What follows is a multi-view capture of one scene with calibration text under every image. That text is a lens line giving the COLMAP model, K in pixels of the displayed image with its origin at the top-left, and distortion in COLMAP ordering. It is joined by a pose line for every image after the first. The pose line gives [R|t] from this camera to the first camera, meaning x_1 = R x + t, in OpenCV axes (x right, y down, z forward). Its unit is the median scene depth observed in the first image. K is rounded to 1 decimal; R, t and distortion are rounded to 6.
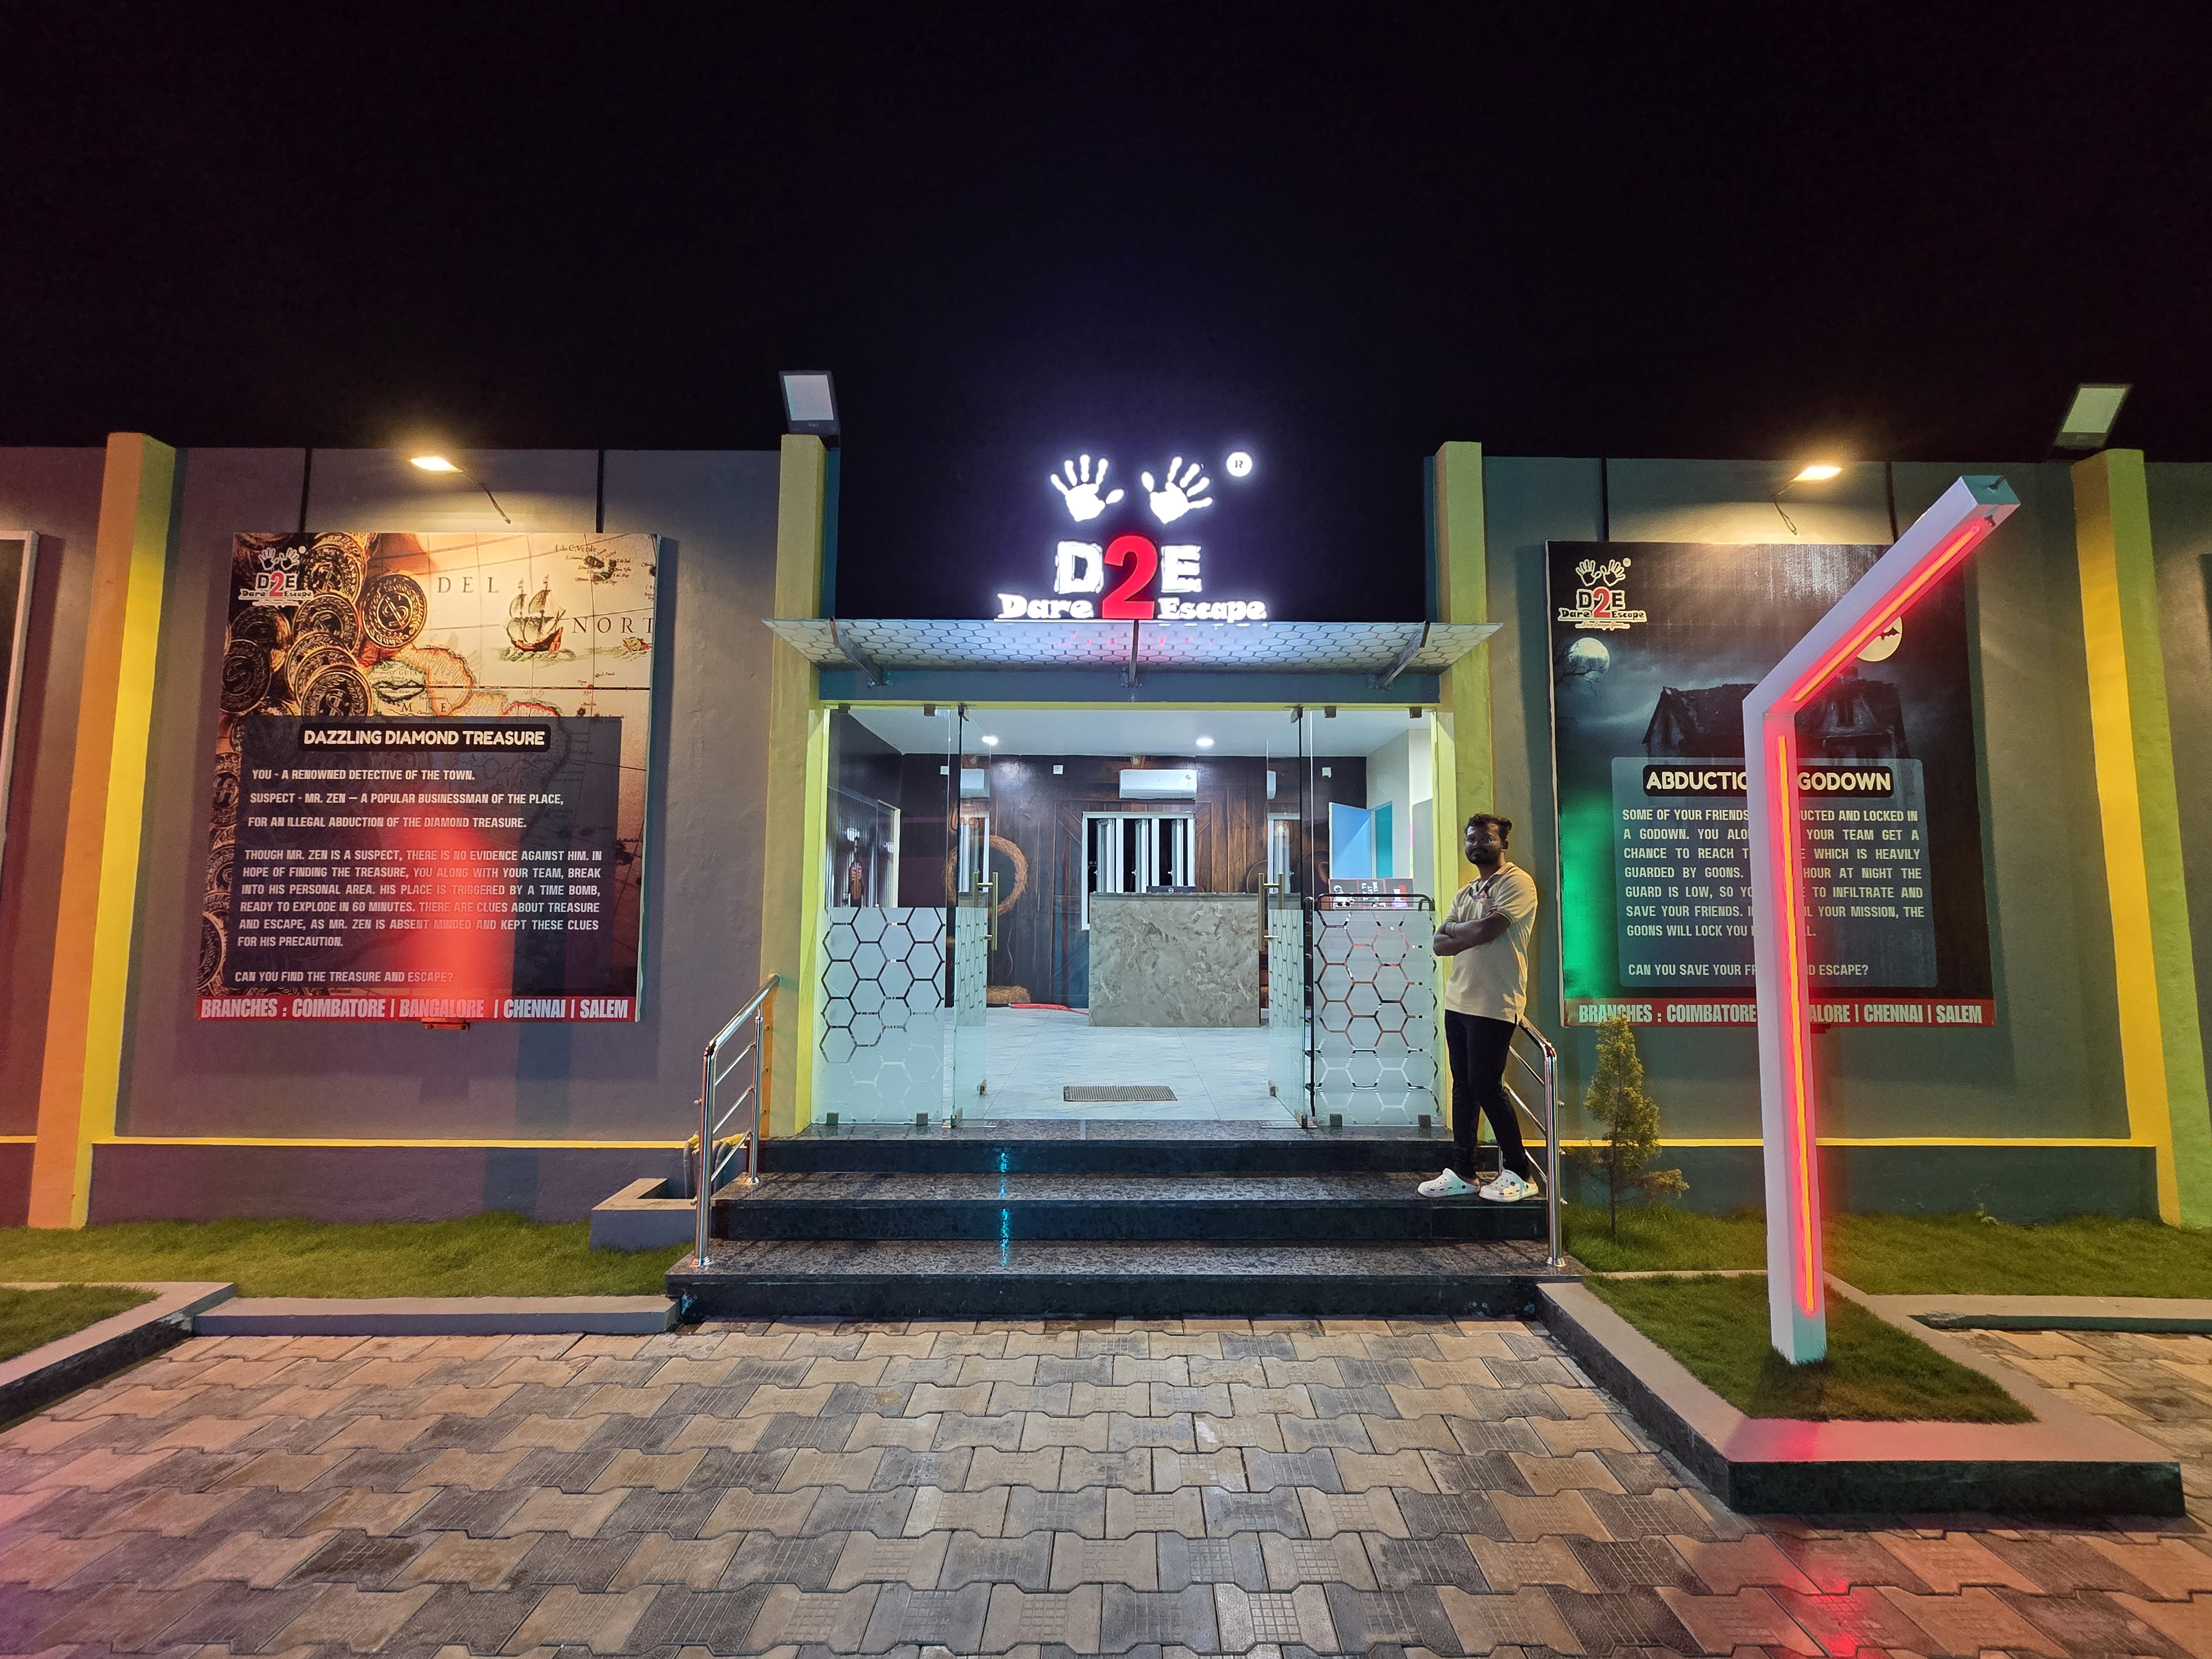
lens RADIAL K [[906.5, 0, 1106.0], [0, 906.5, 829.1], [0, 0, 1]] dist [0.006325, 0.001942]
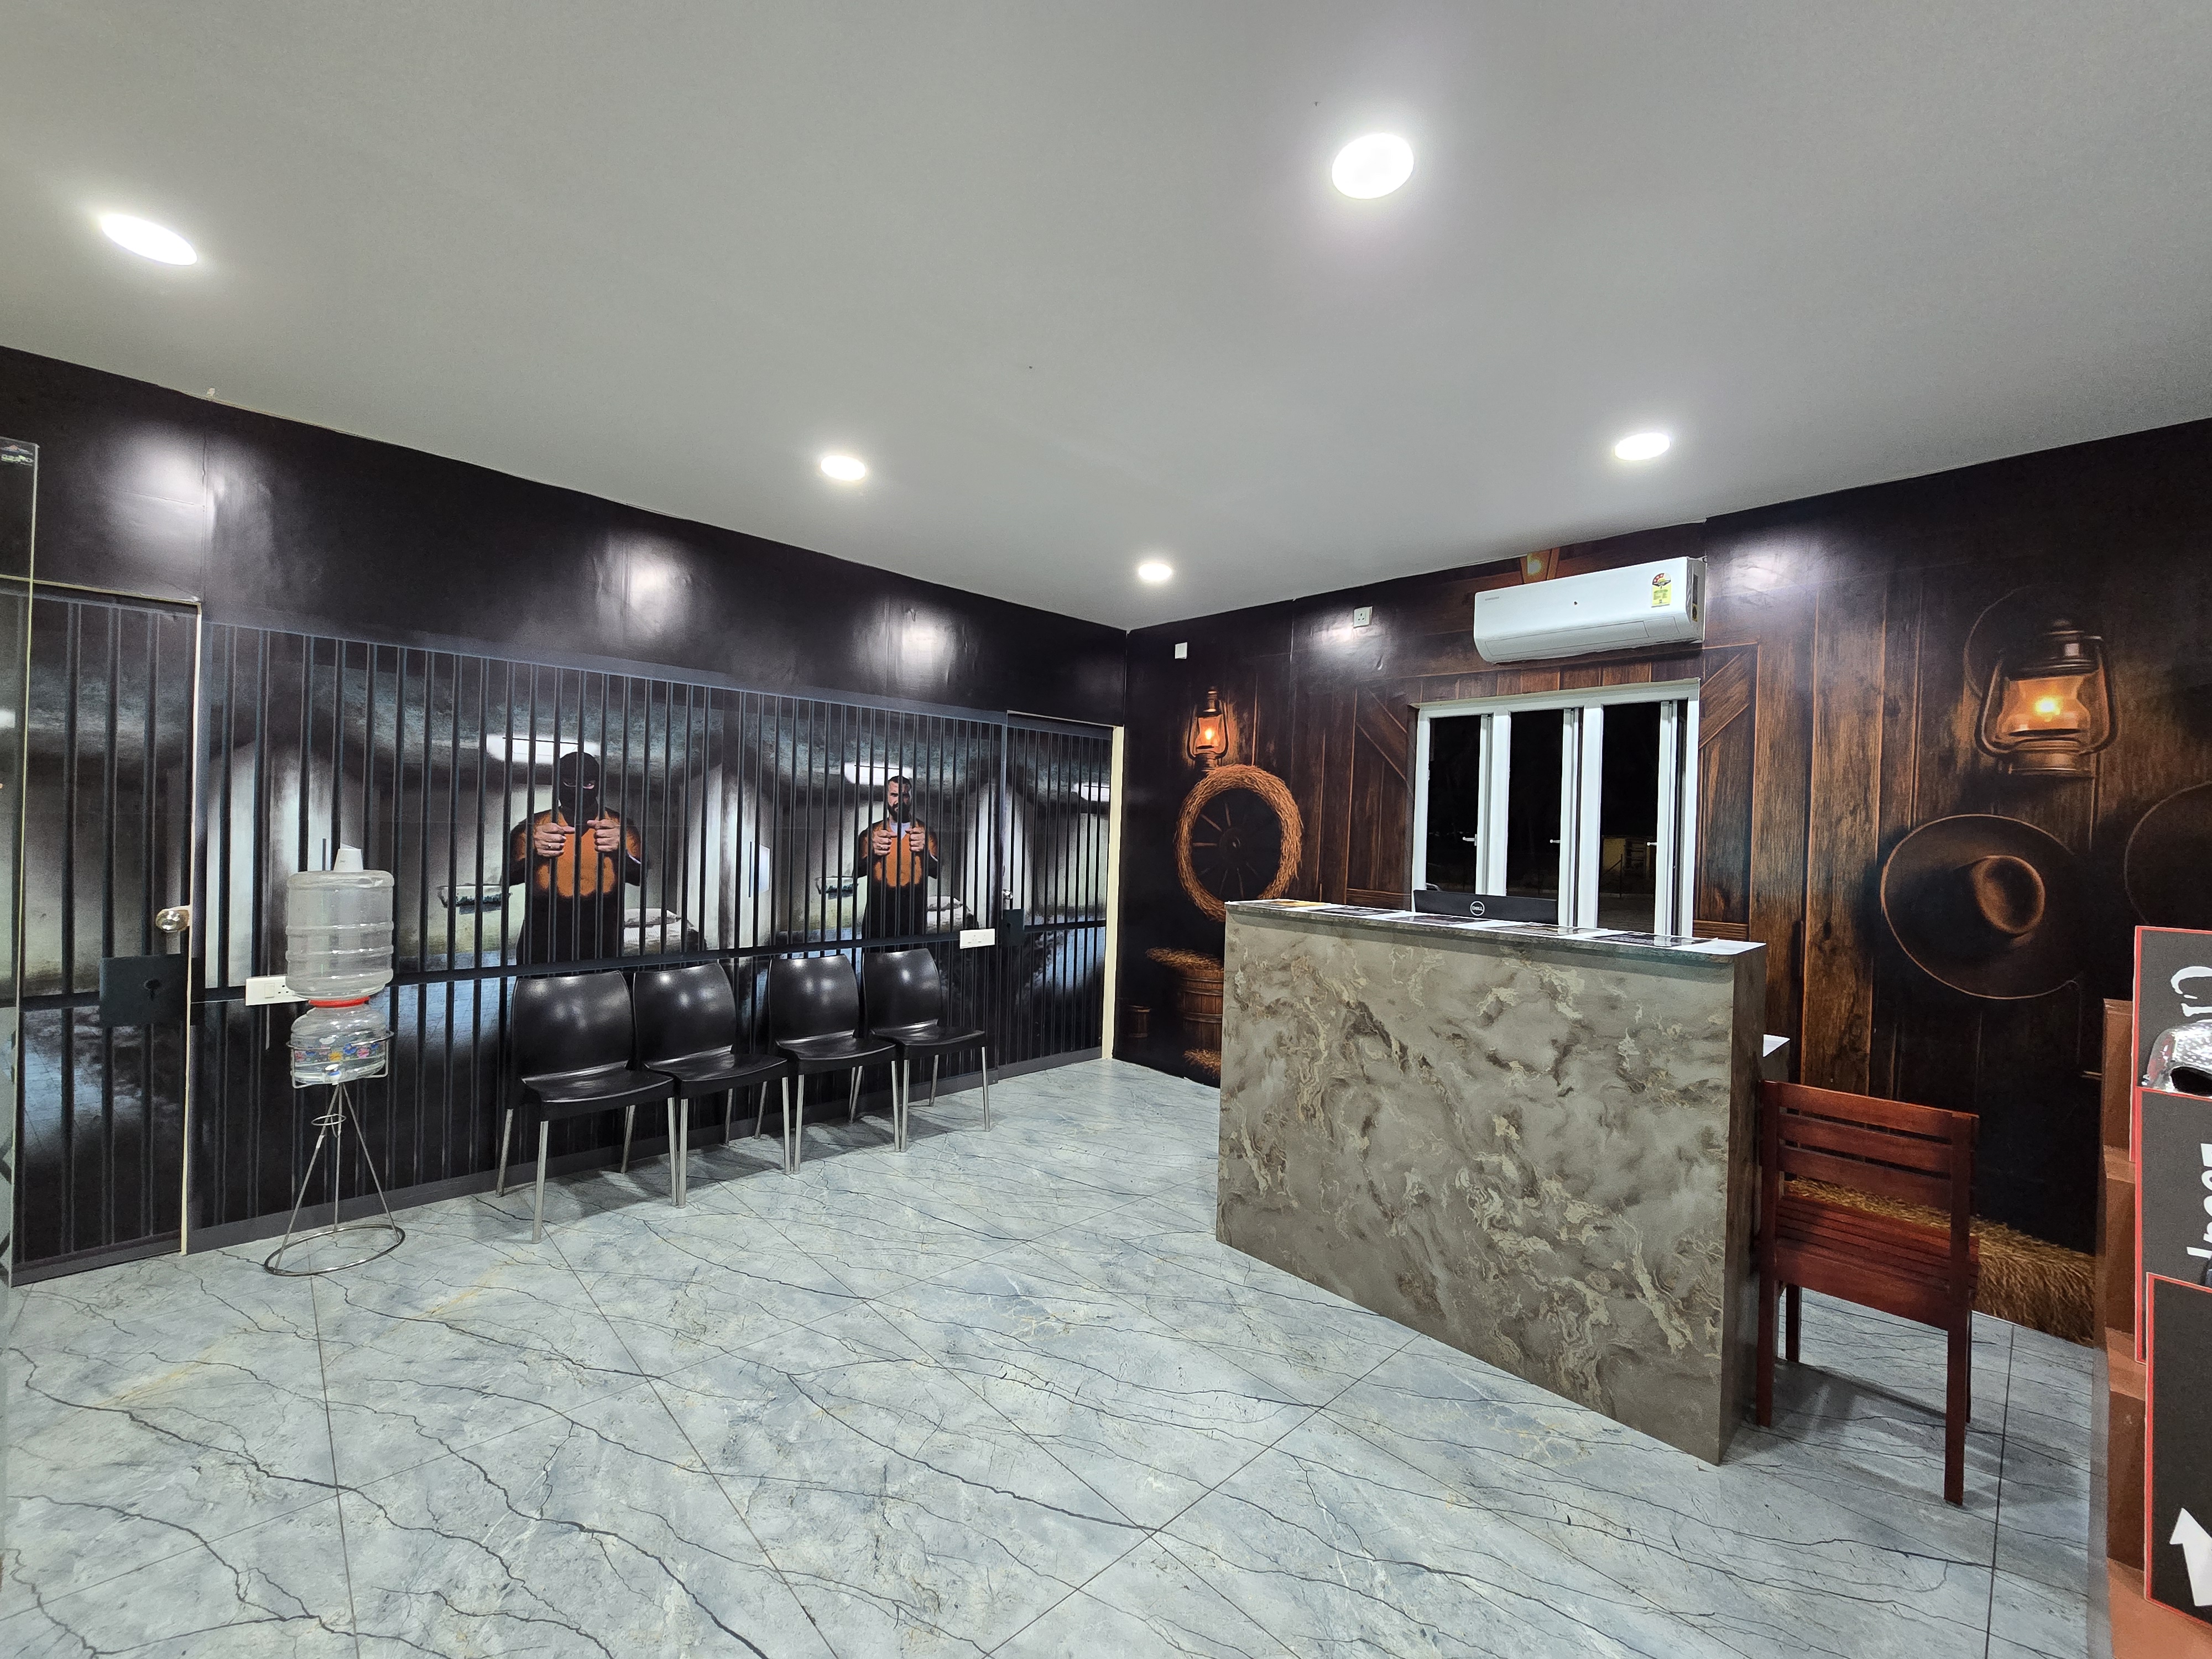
lens RADIAL K [[906.5, 0, 1118.9], [0, 906.5, 833.7], [0, 0, 1]] dist [0.006325, 0.001942]
pose [[0.698851, 0.017907, -0.715043, 0.229987], [0.035543, 0.997582, 0.059722, 0.015232], [0.714383, -0.067152, 0.696525, 0.697855]]
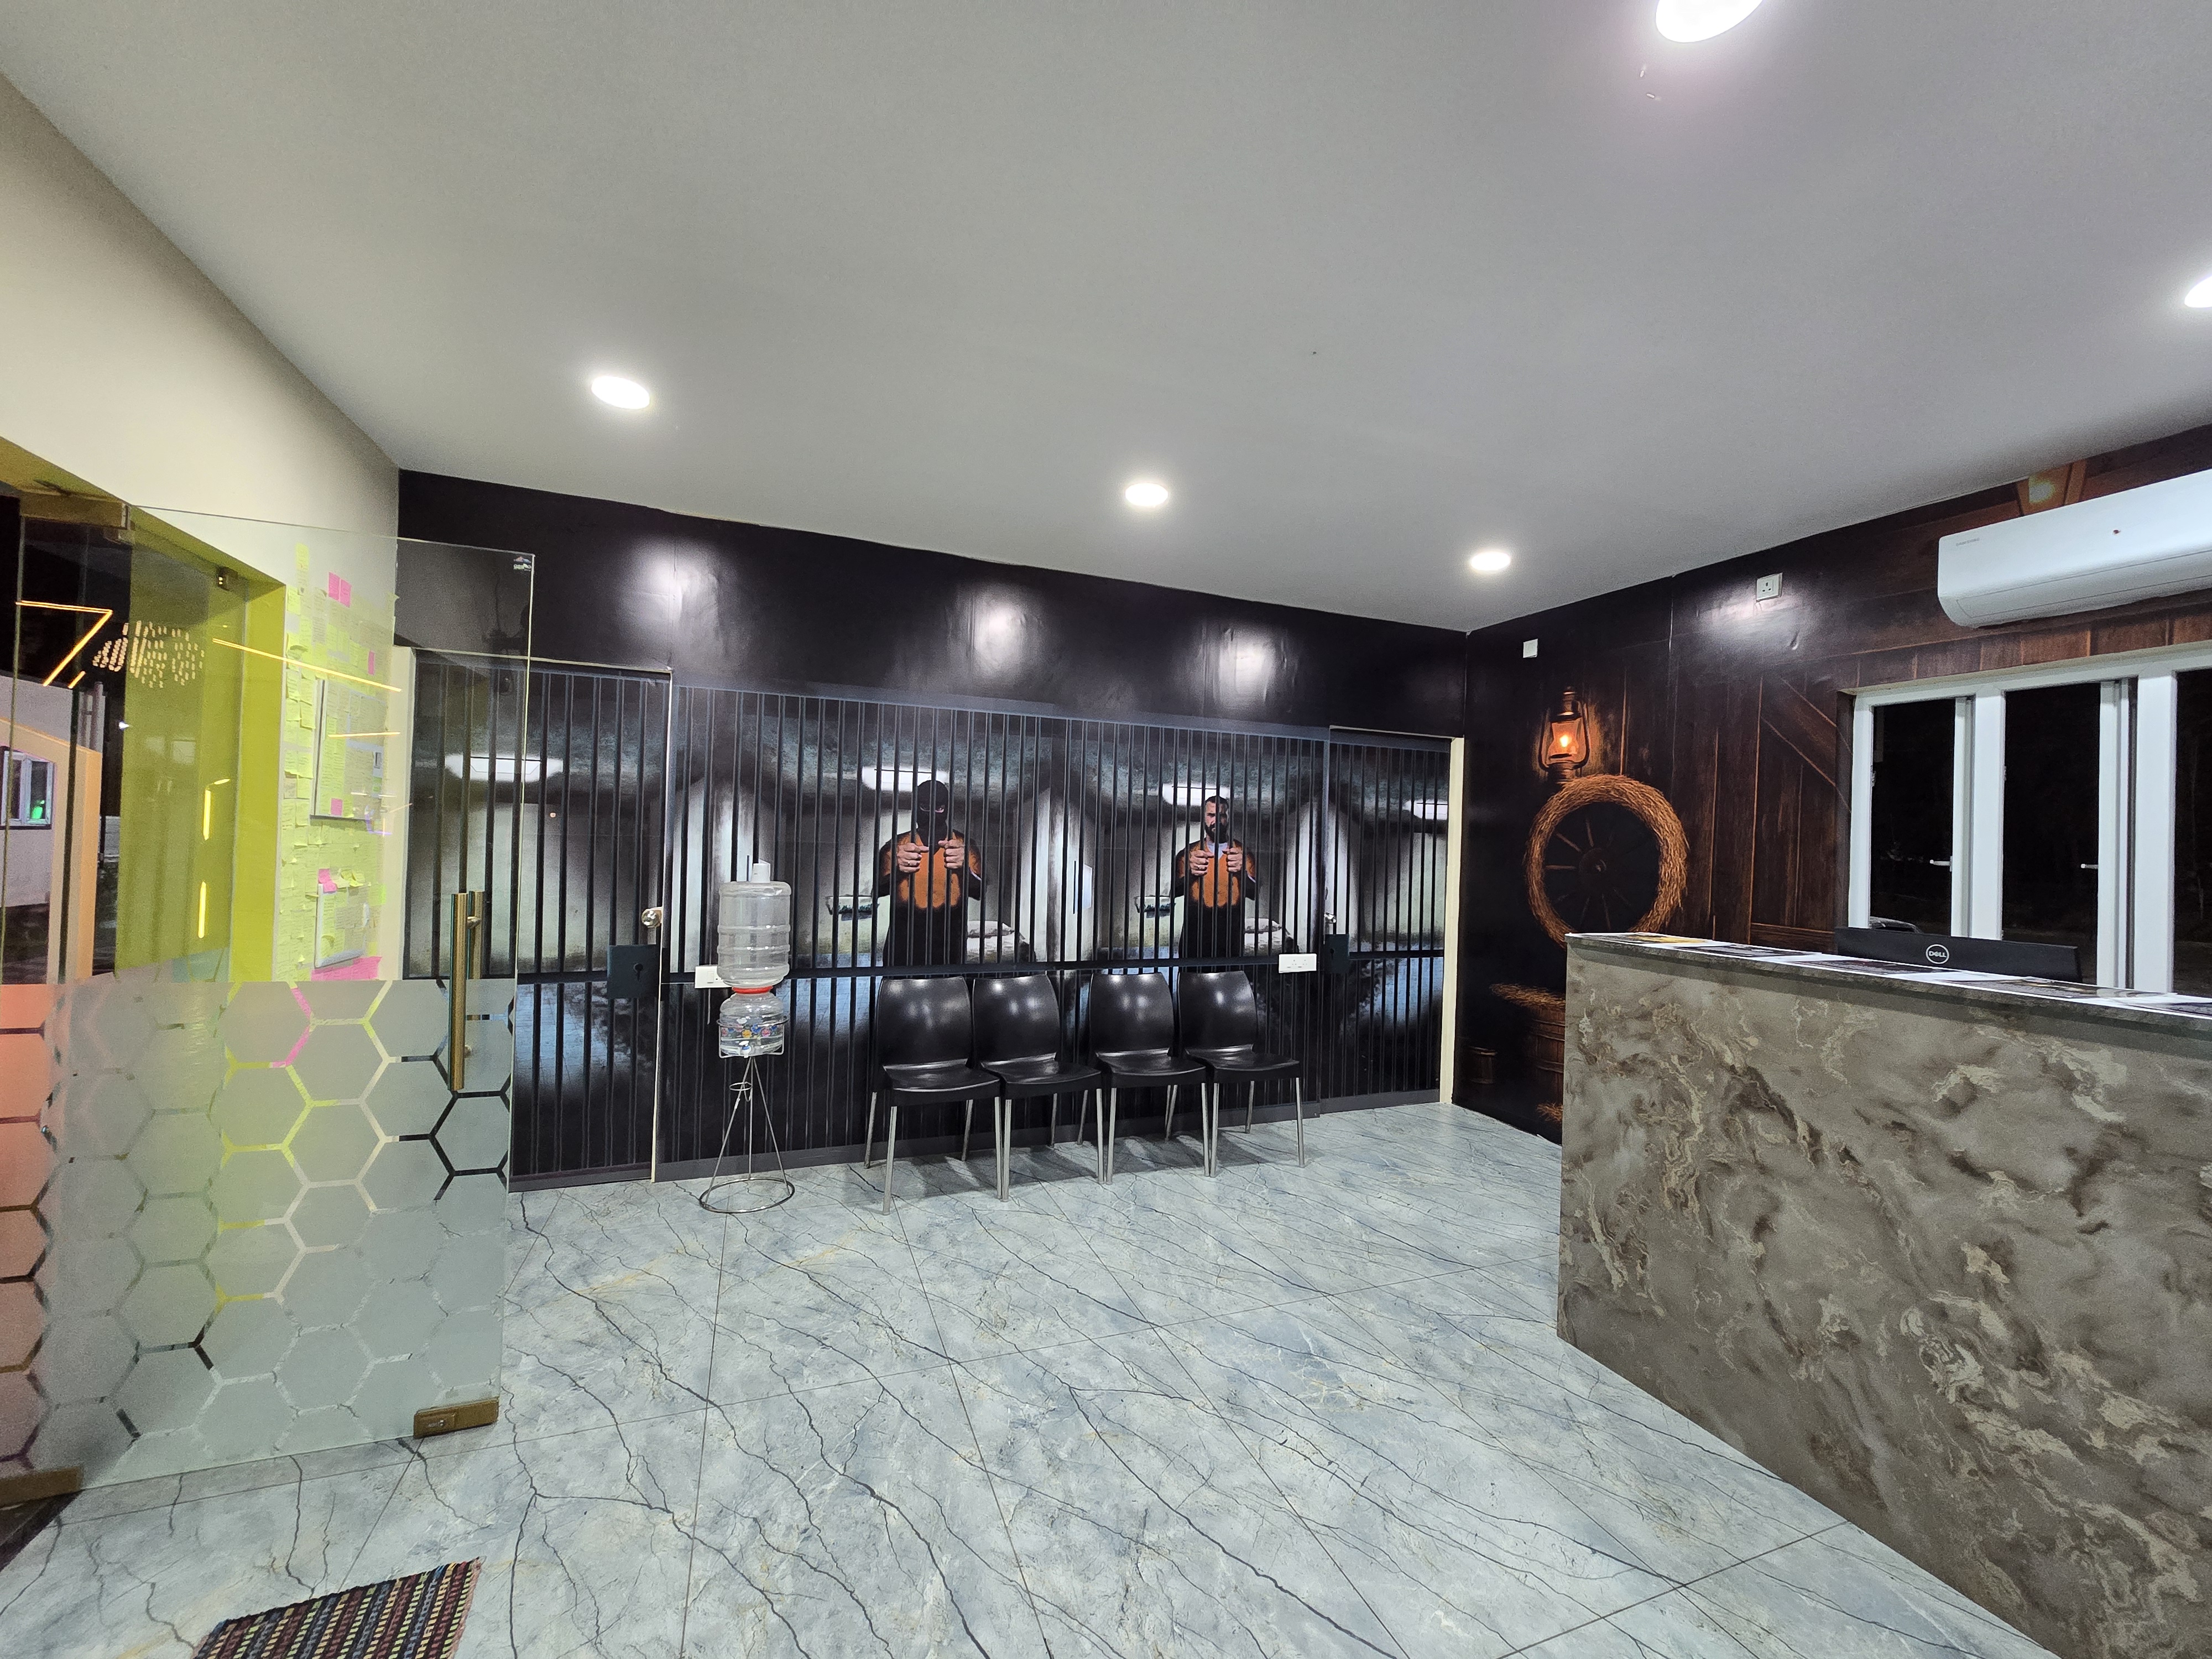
lens RADIAL K [[906.5, 0, 1124.6], [0, 906.5, 832.5], [0, 0, 1]] dist [0.006325, 0.001942]
pose [[0.380441, -0.004474, -0.924794, 0.229745], [0.051537, 0.998537, 0.016371, 0.018683], [0.923368, -0.053889, 0.380115, 0.727163]]
